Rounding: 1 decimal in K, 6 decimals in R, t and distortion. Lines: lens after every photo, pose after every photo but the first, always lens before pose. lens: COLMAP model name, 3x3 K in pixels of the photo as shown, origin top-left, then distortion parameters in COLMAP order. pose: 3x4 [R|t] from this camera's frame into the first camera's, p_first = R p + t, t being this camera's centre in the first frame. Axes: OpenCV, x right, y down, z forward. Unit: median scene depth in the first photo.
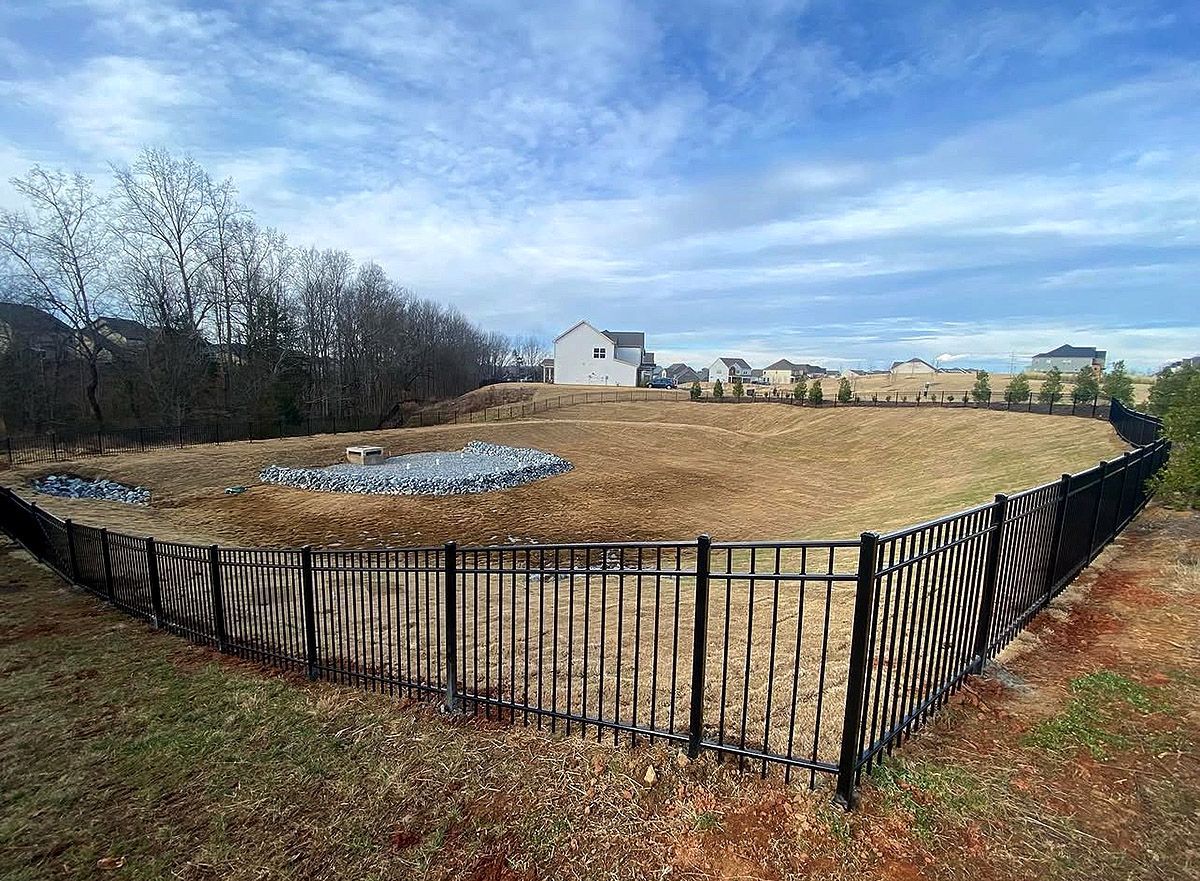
lens RADIAL K [[480.6, 0, 600.0], [0, 480.6, 440.5], [0, 0, 1]] dist [0.000815, -0.013041]
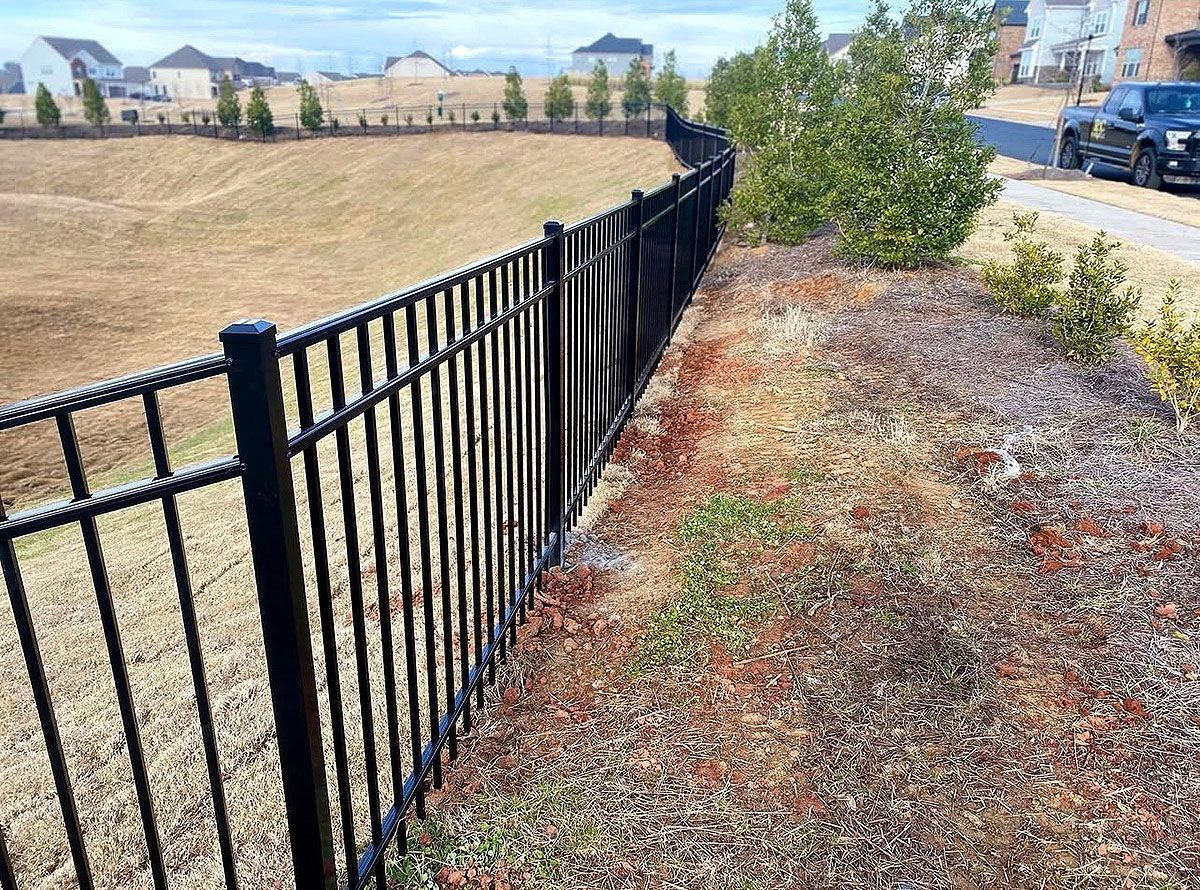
lens RADIAL K [[827.7, 0, 600.0], [0, 827.7, 445.0], [0, 0, 1]] dist [0.177127, 0.000185]
pose [[0.724631, -0.253437, 0.640842, 0.167235], [0.085292, 0.955753, 0.281533, 0.061731], [-0.683838, -0.149348, 0.714185, 0.200936]]
